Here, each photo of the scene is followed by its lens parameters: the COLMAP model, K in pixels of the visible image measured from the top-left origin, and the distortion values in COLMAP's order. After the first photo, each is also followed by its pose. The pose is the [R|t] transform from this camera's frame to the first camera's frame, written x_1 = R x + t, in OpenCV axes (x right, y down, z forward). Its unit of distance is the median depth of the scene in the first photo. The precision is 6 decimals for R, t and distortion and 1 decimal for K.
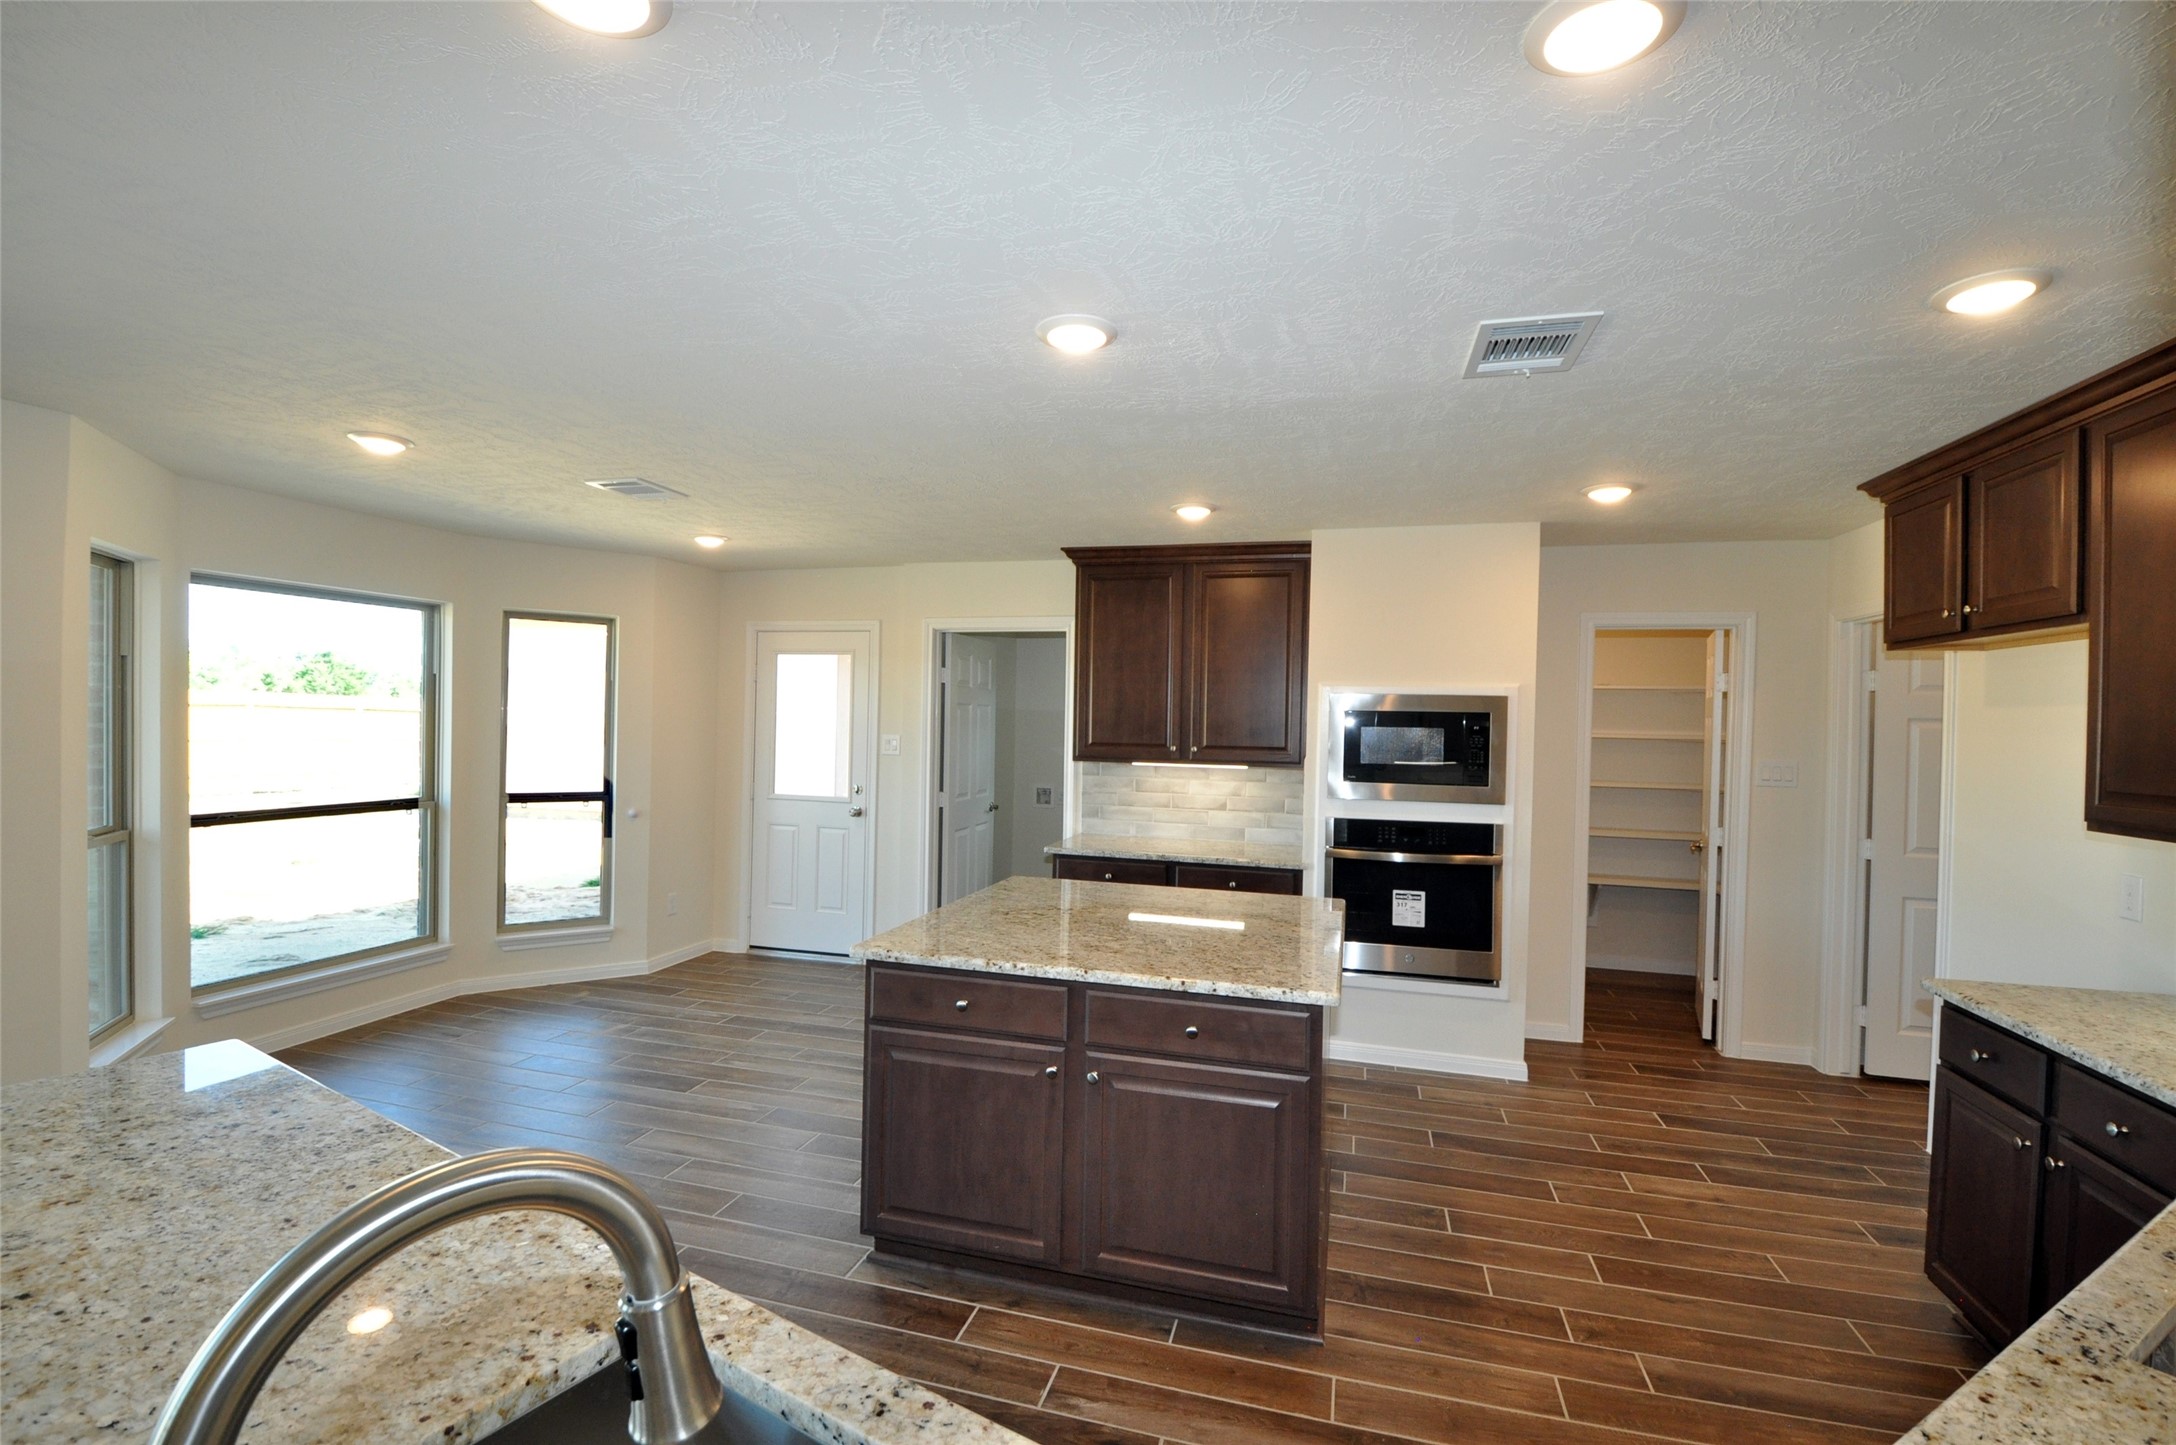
lens RADIAL K [[949.8, 0, 1079.1], [0, 949.8, 710.3], [0, 0, 1]] dist [-0.002799, -0.007669]
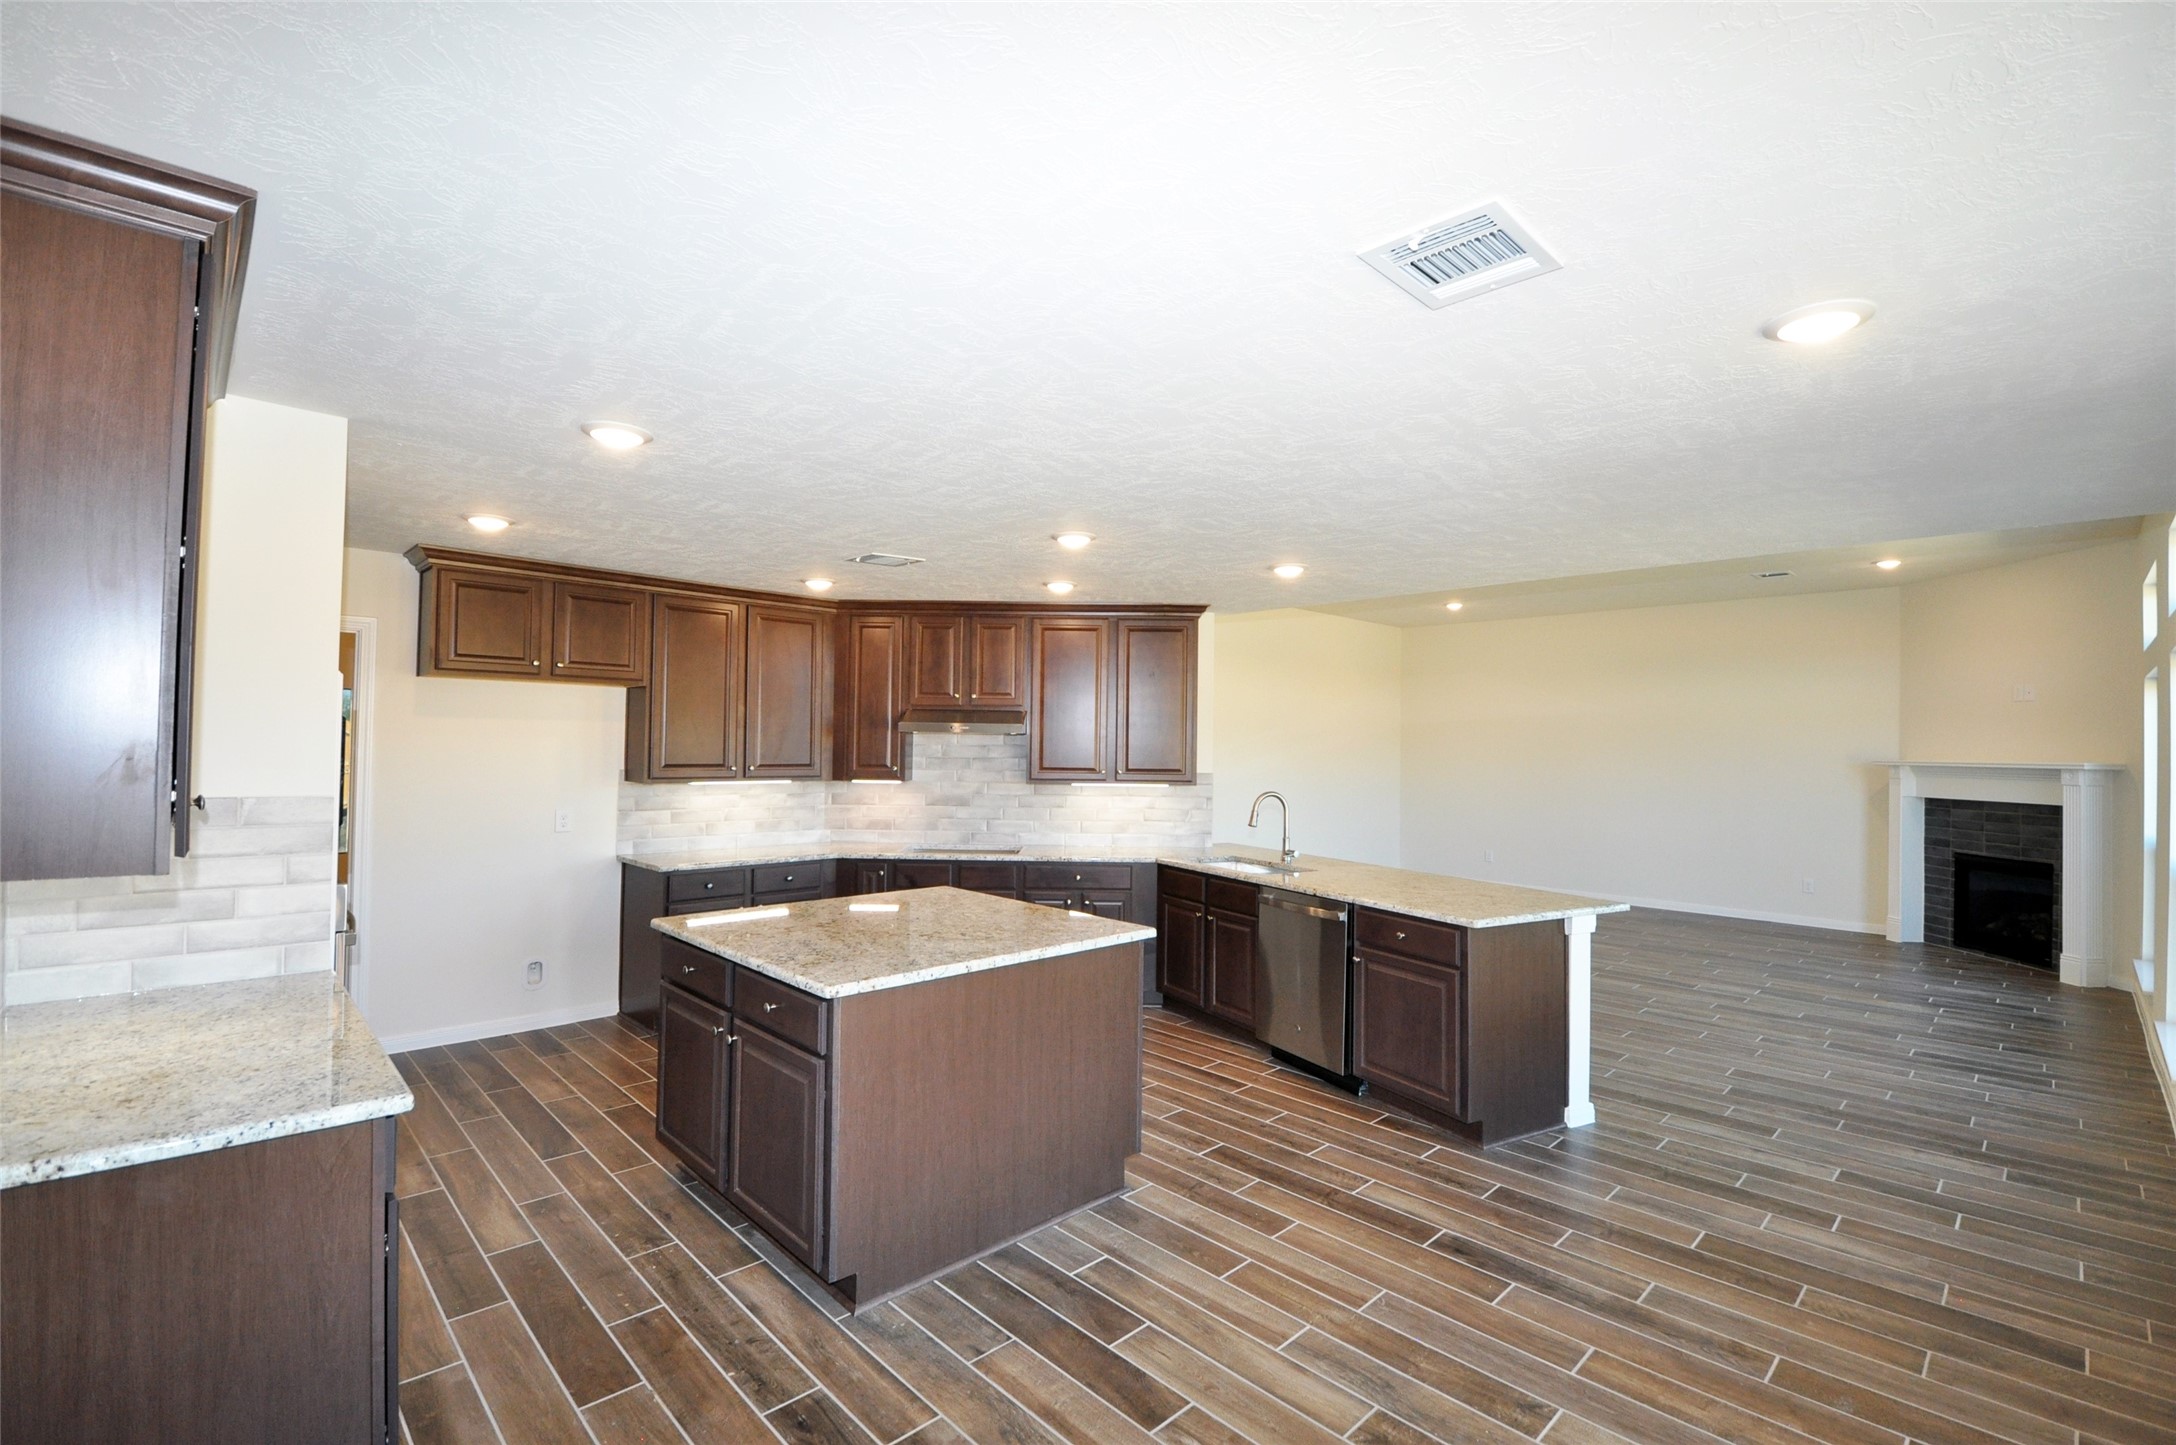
lens RADIAL K [[949.8, 0, 1088.0], [0, 949.8, 721.1], [0, 0, 1]] dist [-0.002799, -0.007669]
pose [[-0.866239, -0.018697, 0.499279, -0.437243], [-0.036168, 0.999024, -0.025339, 0.001943], [-0.498318, -0.040008, -0.866071, 1.186990]]
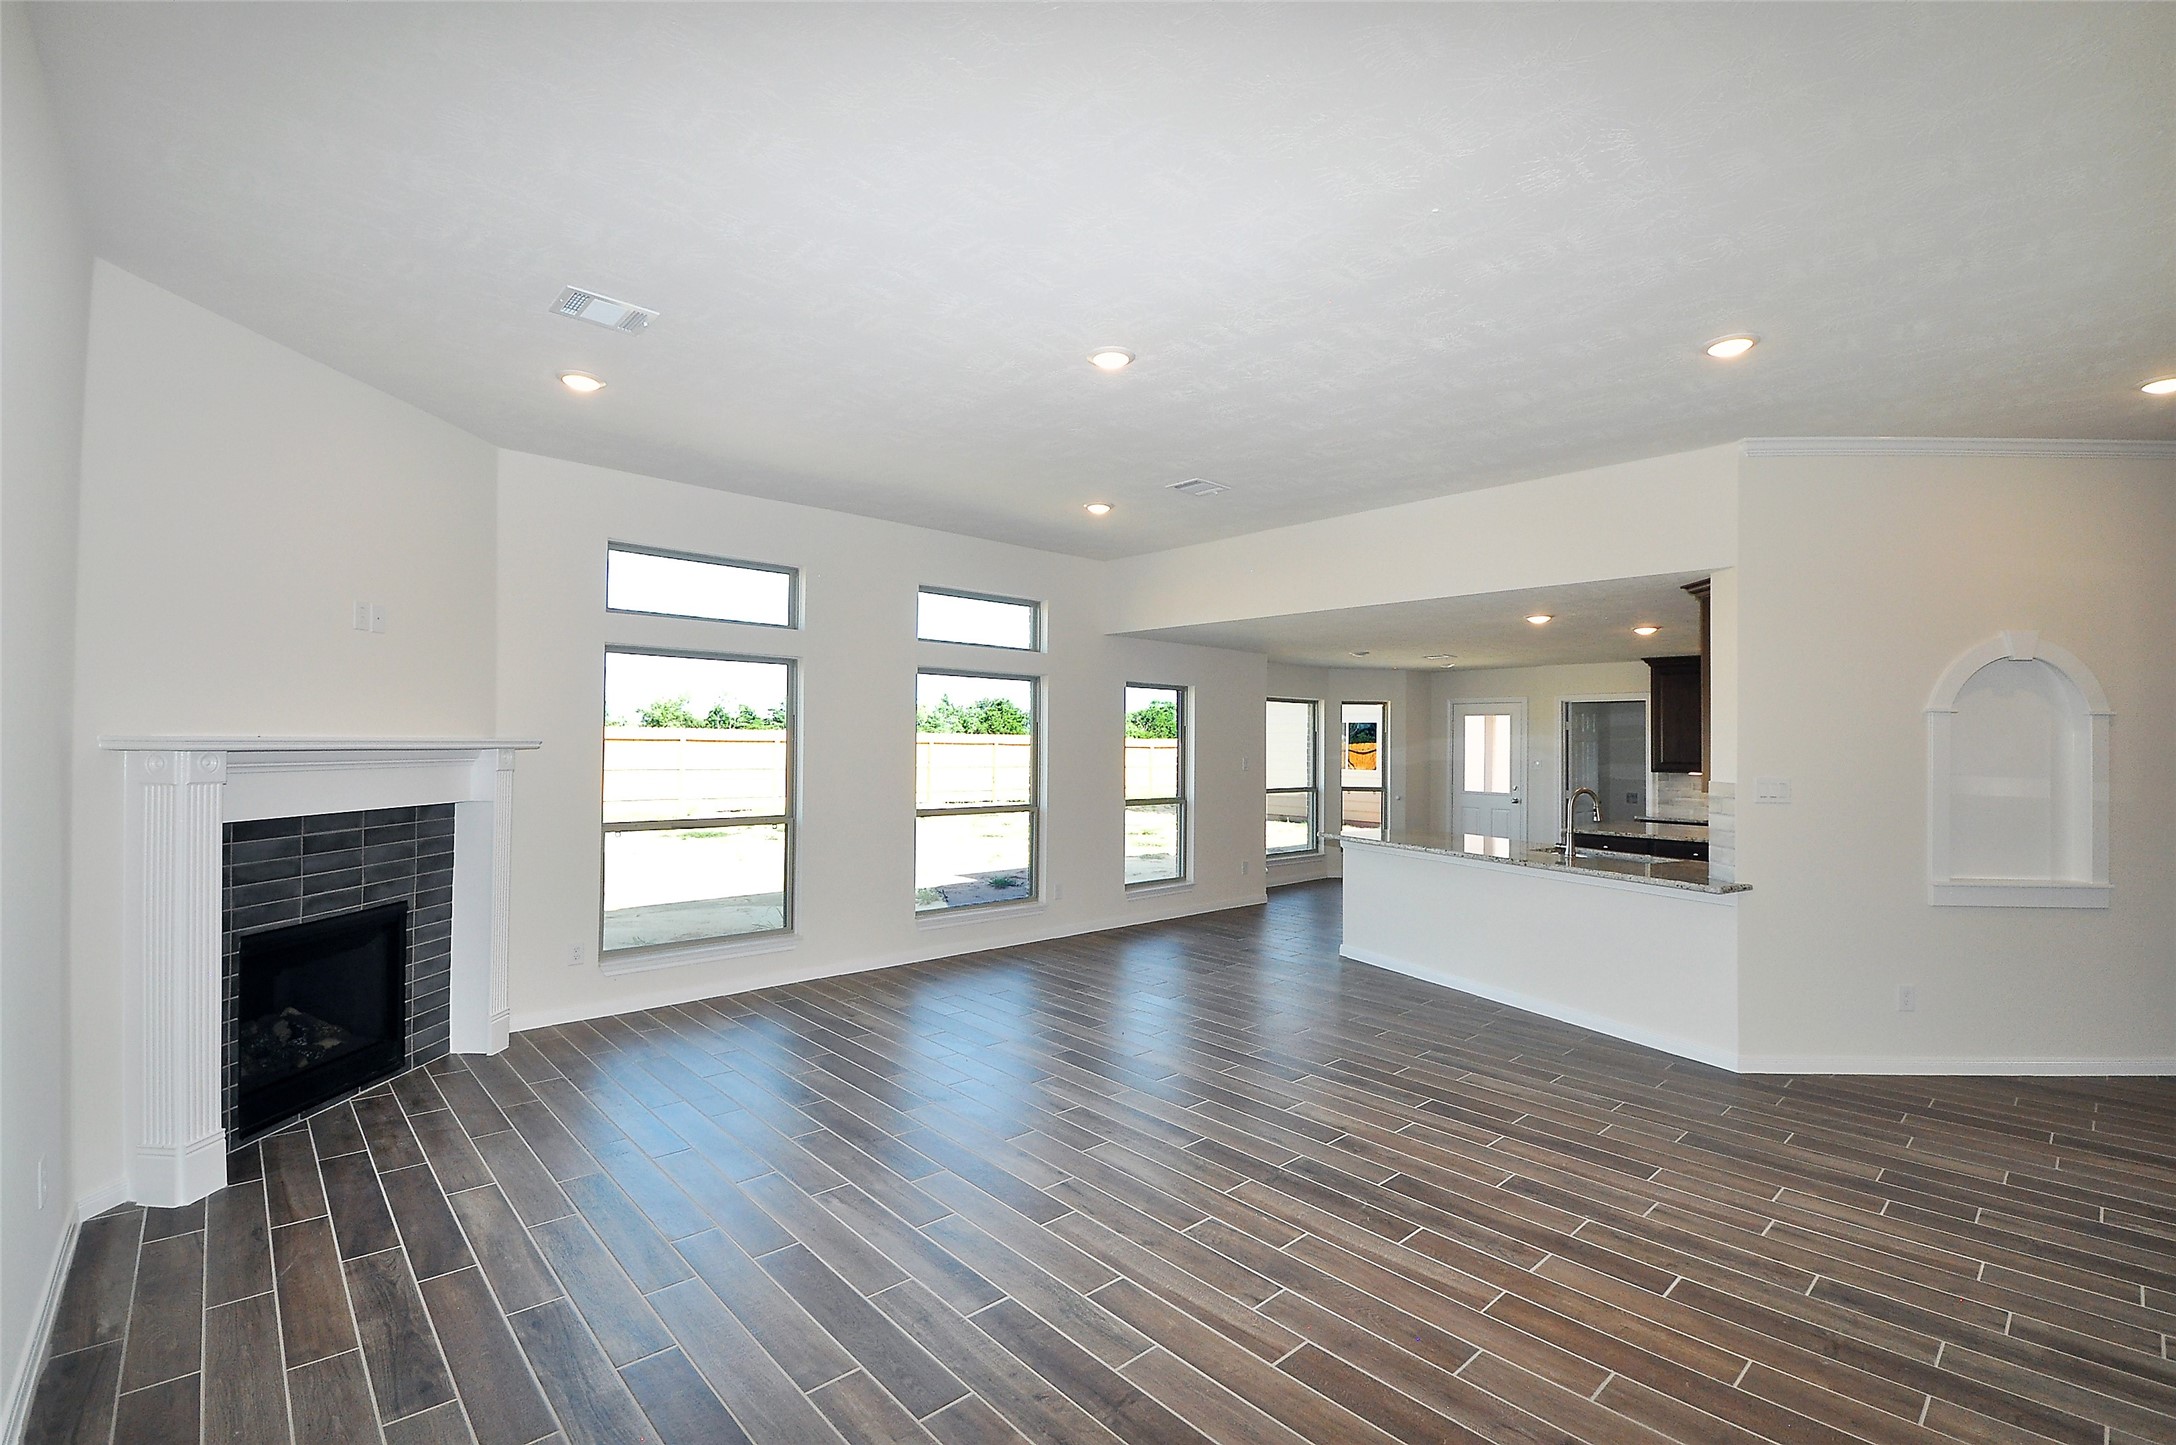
lens RADIAL K [[949.8, 0, 1080.7], [0, 949.8, 720.3], [0, 0, 1]] dist [-0.002799, -0.007669]
pose [[0.850404, -0.022003, -0.525670, 0.022539], [0.009844, 0.999616, -0.025915, -0.011055], [0.526039, 0.016864, 0.850294, -1.227645]]
